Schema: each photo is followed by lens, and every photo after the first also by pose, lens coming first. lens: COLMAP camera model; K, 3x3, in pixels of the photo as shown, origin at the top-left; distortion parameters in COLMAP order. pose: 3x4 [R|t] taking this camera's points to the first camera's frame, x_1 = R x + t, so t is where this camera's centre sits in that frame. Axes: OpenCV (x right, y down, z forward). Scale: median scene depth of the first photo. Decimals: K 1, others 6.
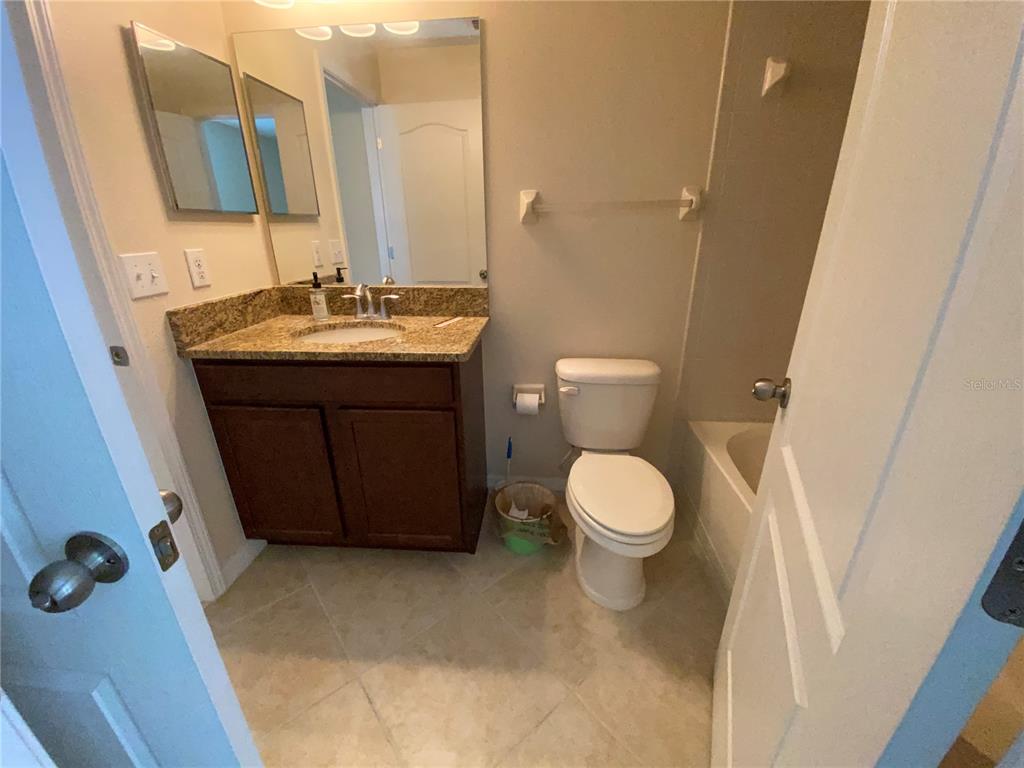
lens RADIAL K [[411.7, 0, 509.5], [0, 411.7, 383.3], [0, 0, 1]] dist [0.005614, -0.009079]
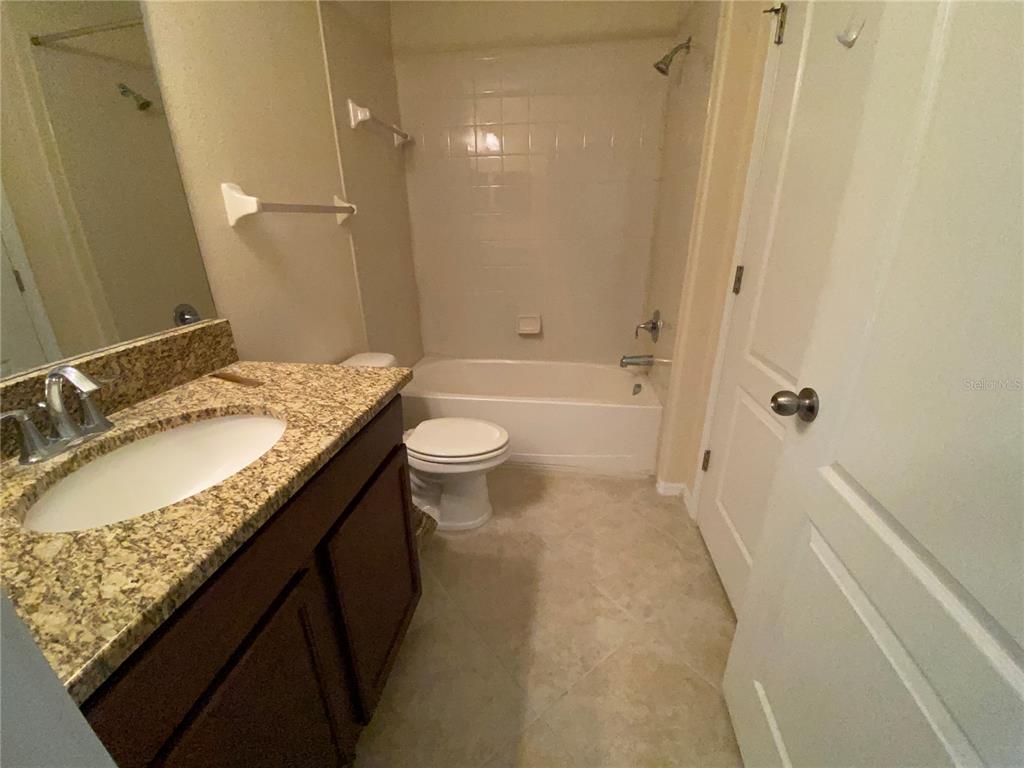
lens RADIAL K [[411.7, 0, 510.4], [0, 411.7, 381.4], [0, 0, 1]] dist [0.005614, -0.009079]
pose [[0.054407, -0.348335, 0.935790, -0.728985], [0.363960, 0.879622, 0.306266, -0.188035], [-0.929824, 0.323927, 0.174638, 0.496327]]
